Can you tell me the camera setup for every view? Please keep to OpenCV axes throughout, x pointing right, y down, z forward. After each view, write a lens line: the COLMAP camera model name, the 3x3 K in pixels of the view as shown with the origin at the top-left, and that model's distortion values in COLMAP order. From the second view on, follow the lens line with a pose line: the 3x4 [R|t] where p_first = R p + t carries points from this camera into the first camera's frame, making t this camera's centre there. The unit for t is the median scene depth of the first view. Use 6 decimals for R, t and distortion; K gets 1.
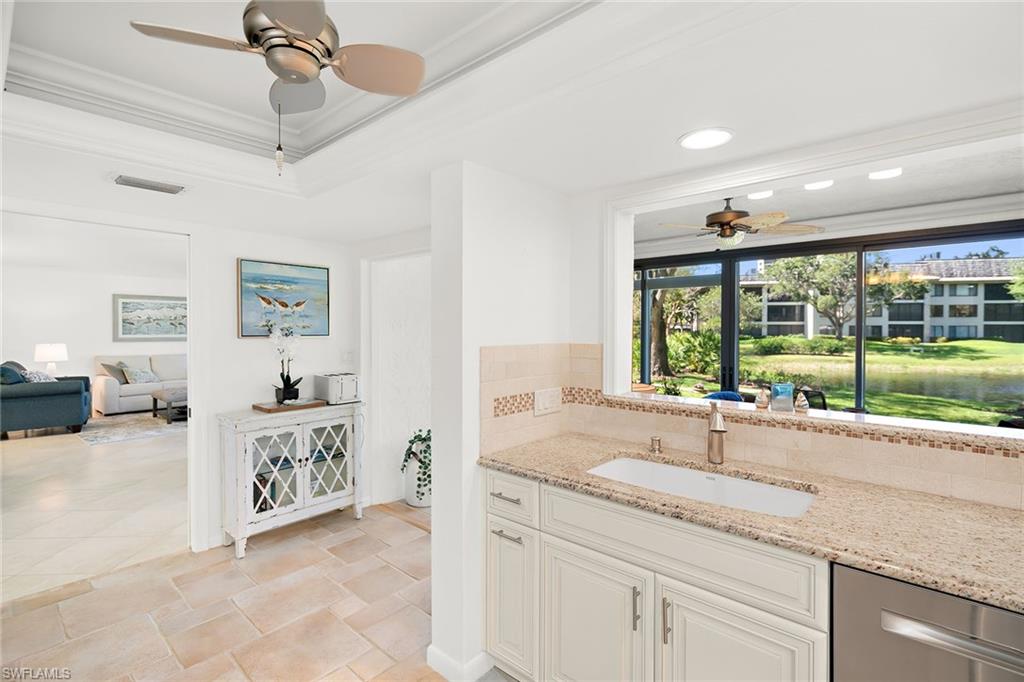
lens RADIAL K [[465.2, 0, 512.5], [0, 465.2, 339.9], [0, 0, 1]] dist [-0.004507, -0.001095]
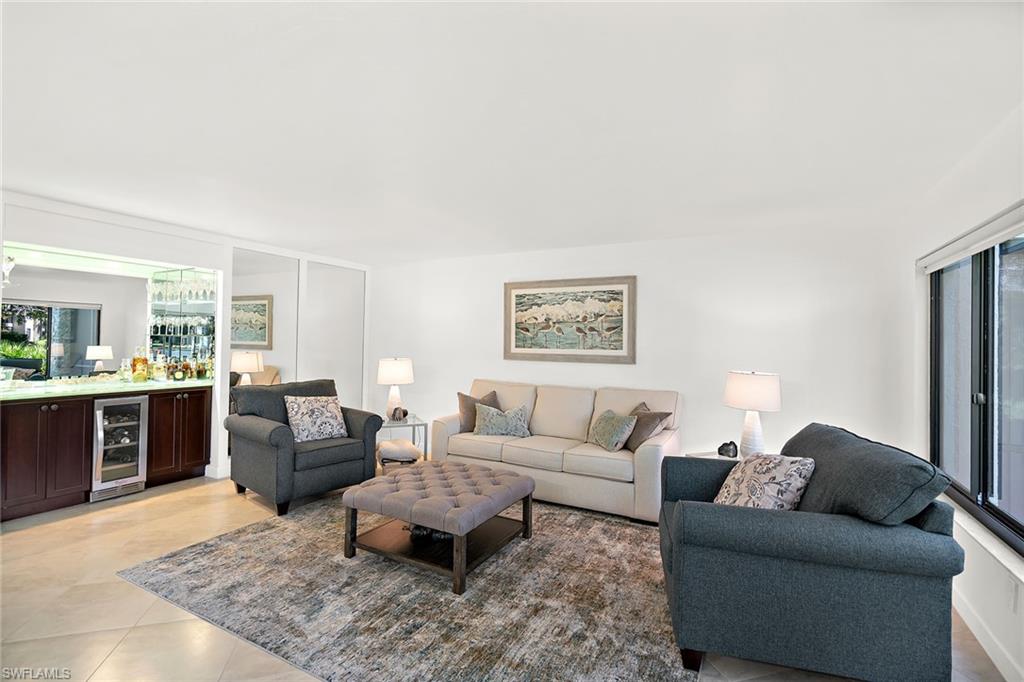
lens RADIAL K [[465.2, 0, 513.7], [0, 465.2, 339.4], [0, 0, 1]] dist [-0.004507, -0.001095]
pose [[0.194193, 0.000877, -0.980963, -0.233028], [-0.034593, 0.999384, -0.005955, -0.018585], [0.980353, 0.035091, 0.194104, 0.879018]]
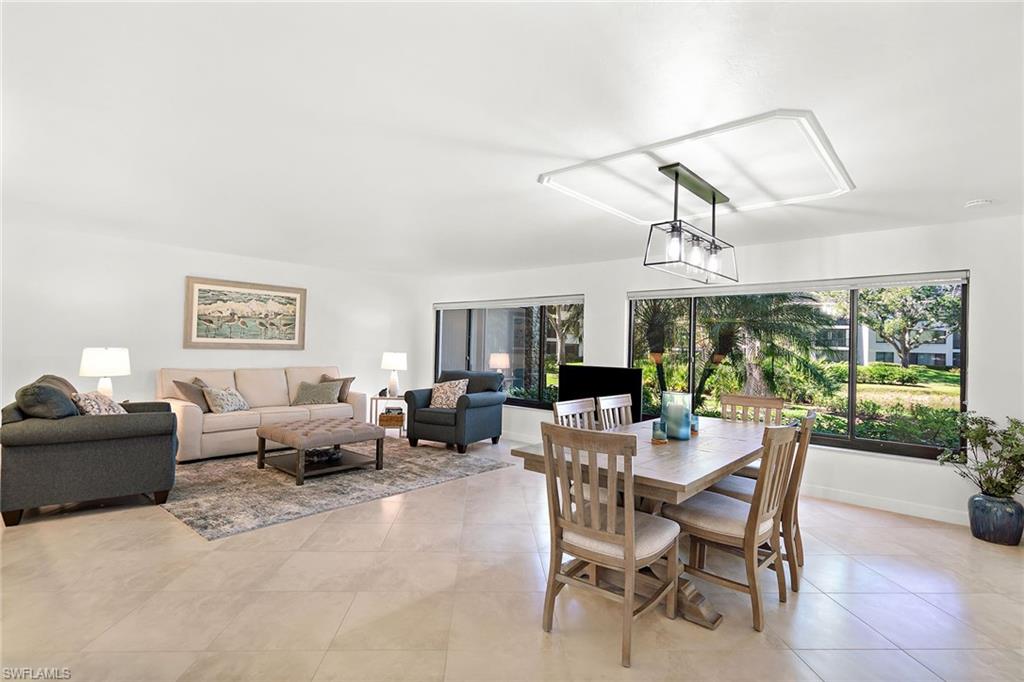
lens RADIAL K [[495.1, 0, 519.2], [0, 495.1, 342.3], [0, 0, 1]] dist [-0.002665, 0.000307]
pose [[0.999720, 0.023325, -0.003890, -0.373559], [-0.023449, 0.999092, -0.035572, 0.010273], [0.003057, 0.035653, 0.999360, 0.287649]]
